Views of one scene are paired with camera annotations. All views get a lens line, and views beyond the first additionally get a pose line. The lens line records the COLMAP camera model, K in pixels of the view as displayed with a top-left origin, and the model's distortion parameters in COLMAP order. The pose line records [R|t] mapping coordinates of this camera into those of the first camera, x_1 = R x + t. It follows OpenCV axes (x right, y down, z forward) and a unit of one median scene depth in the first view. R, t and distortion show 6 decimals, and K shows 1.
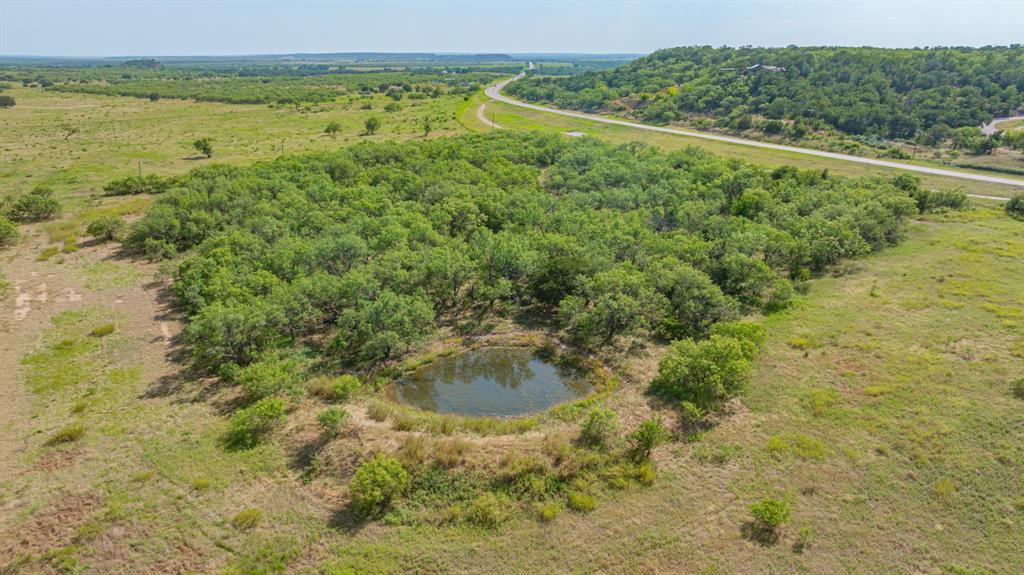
lens RADIAL K [[720.1, 0, 514.3], [0, 720.1, 286.0], [0, 0, 1]] dist [-0.025855, 0.010221]
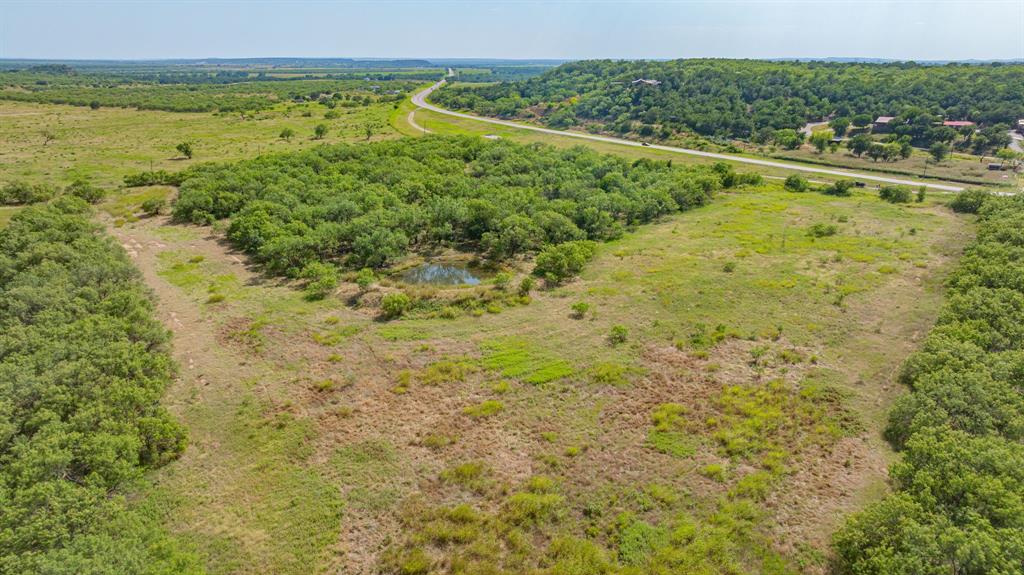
lens RADIAL K [[720.1, 0, 514.3], [0, 720.1, 286.0], [0, 0, 1]] dist [-0.025855, 0.010221]
pose [[0.994165, -0.027734, 0.104242, -0.016011], [0.028408, 0.999584, -0.004982, 0.060806], [-0.104060, 0.007915, 0.994539, -0.270712]]
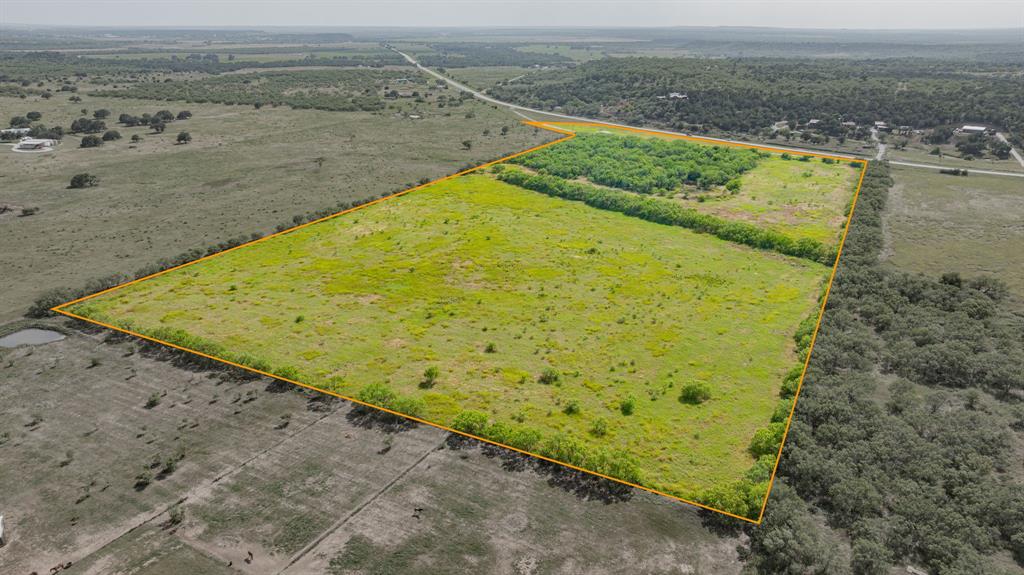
lens RADIAL K [[720.1, 0, 514.3], [0, 720.1, 286.0], [0, 0, 1]] dist [-0.025855, 0.010221]
pose [[0.969704, -0.077367, 0.231707, -0.908441], [0.068804, 0.996623, 0.044824, 0.173167], [-0.234392, -0.027524, 0.971752, -1.338727]]
